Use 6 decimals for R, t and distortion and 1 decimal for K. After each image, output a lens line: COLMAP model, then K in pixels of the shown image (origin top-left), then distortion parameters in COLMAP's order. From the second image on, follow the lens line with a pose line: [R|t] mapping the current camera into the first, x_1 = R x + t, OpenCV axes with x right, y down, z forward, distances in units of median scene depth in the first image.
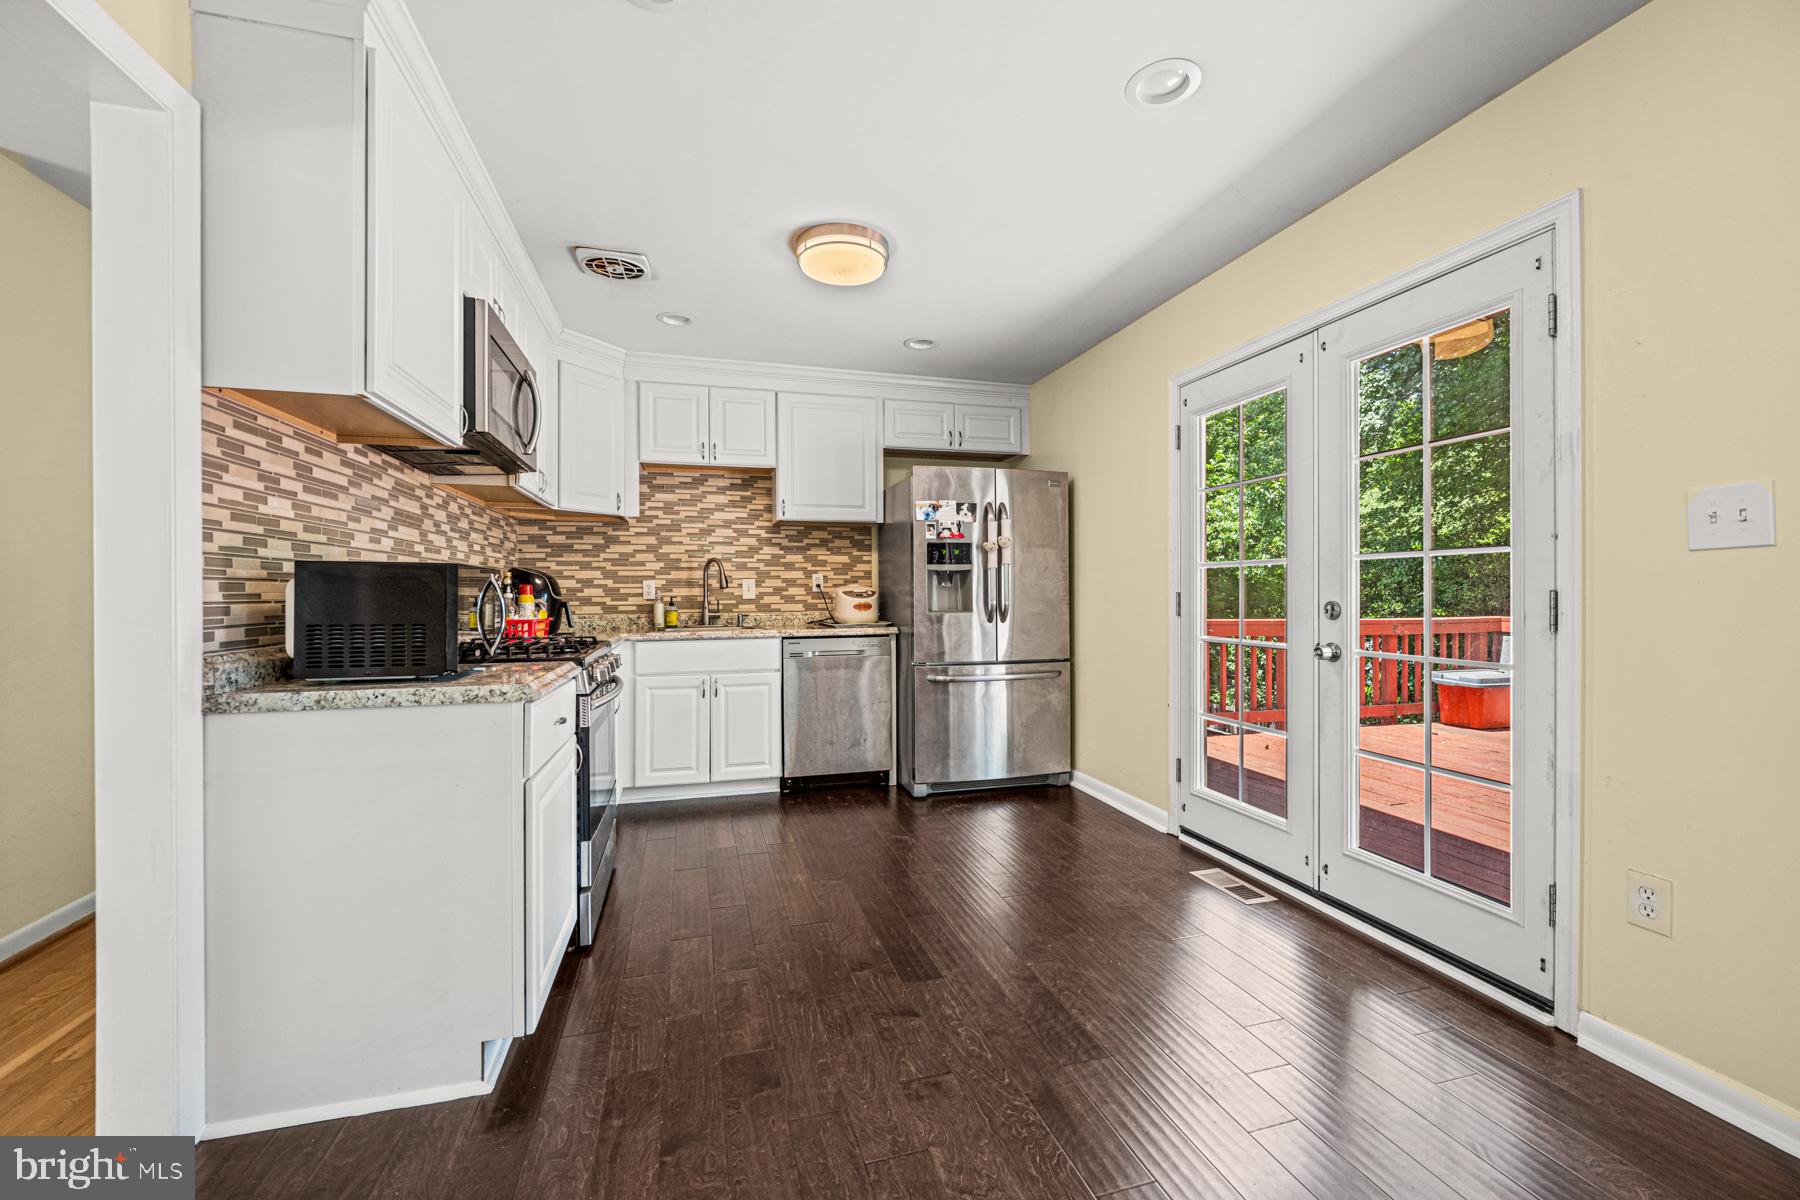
lens RADIAL K [[742.1, 0, 887.8], [0, 742.1, 592.0], [0, 0, 1]] dist [-0.002143, -0.000455]
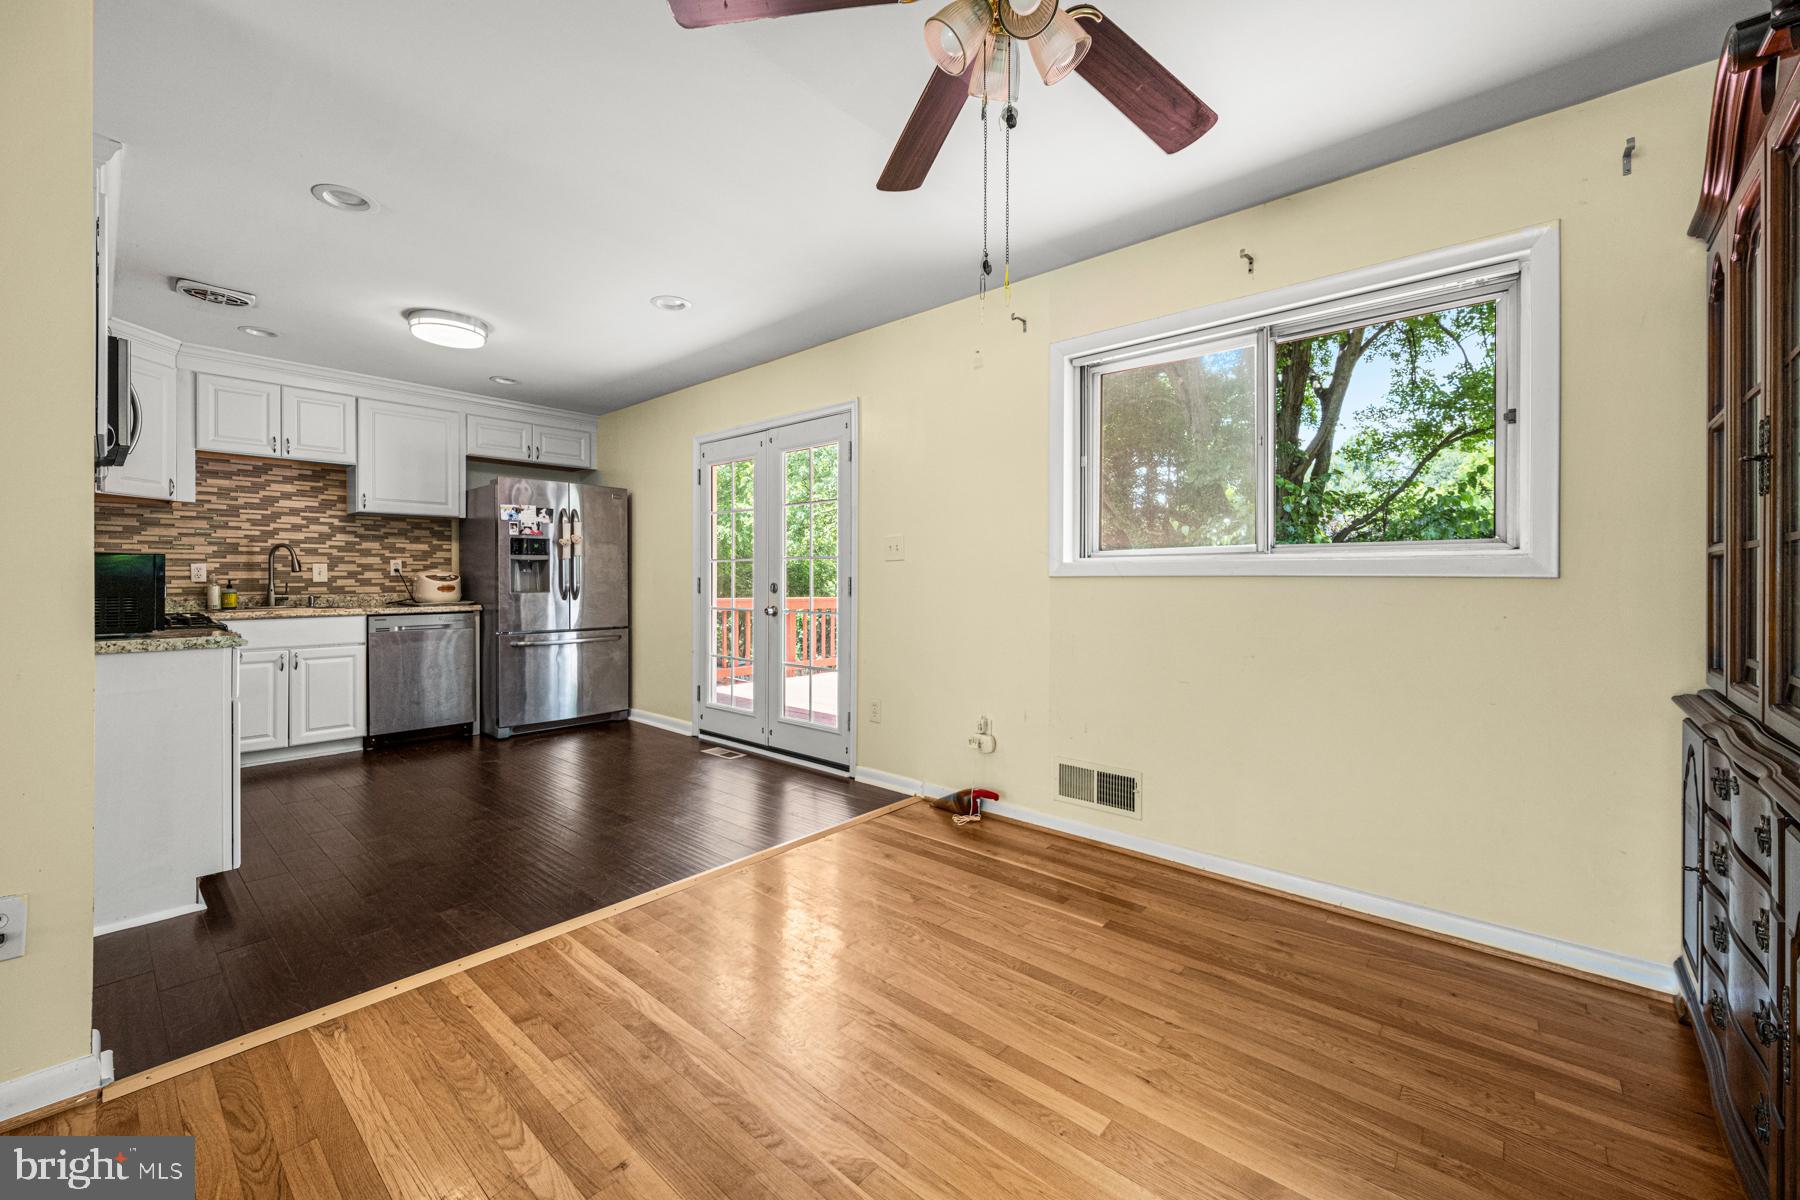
lens RADIAL K [[742.1, 0, 912.6], [0, 742.1, 576.8], [0, 0, 1]] dist [-0.002143, -0.000455]
pose [[0.833465, 0.004800, 0.552552, -0.072648], [-0.004795, 0.999987, -0.001453, -0.000691], [-0.552552, -0.001439, 0.833477, -0.429919]]
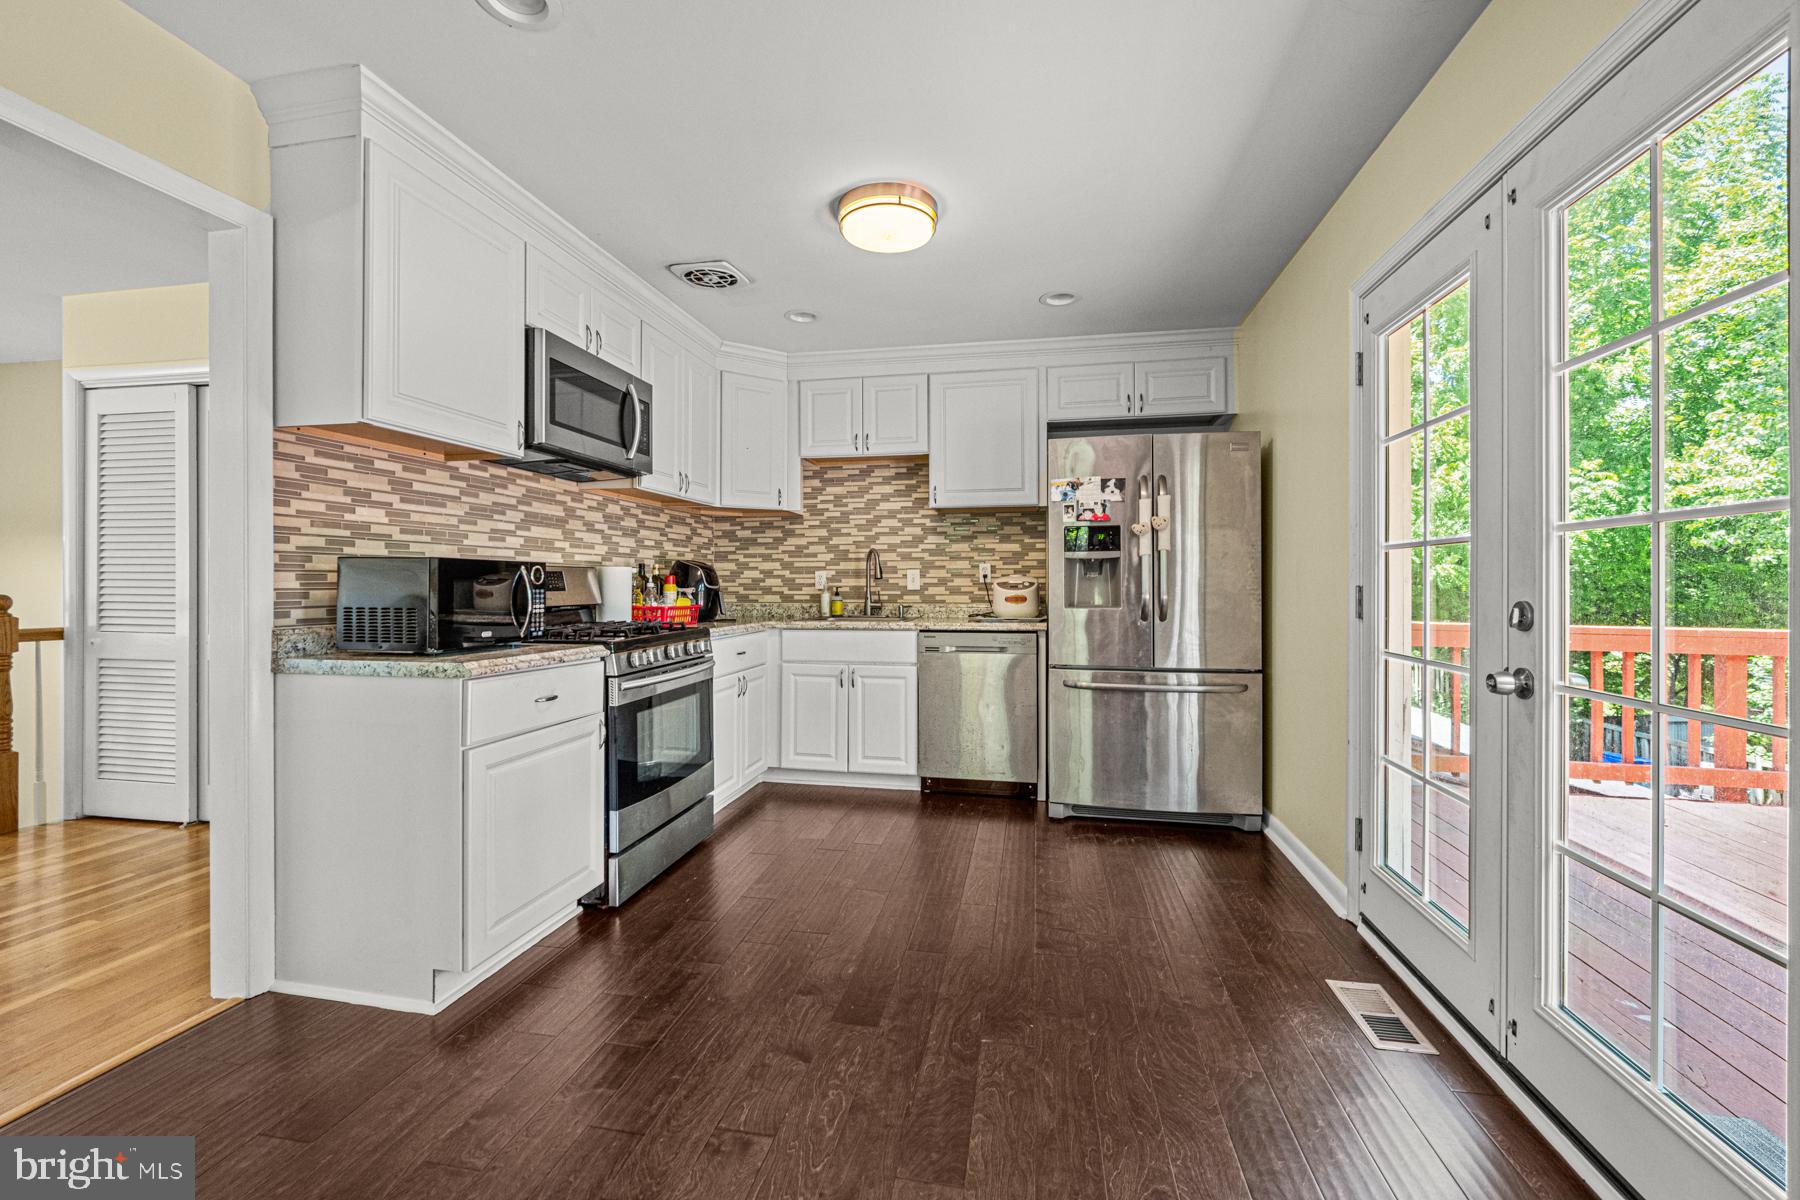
lens RADIAL K [[742.1, 0, 871.0], [0, 742.1, 585.4], [0, 0, 1]] dist [-0.002143, -0.000455]
pose [[0.885202, 0.005792, -0.465171, 0.248832], [-0.003970, 0.999980, 0.004898, -0.001042], [0.465190, -0.002489, 0.885207, 0.121649]]
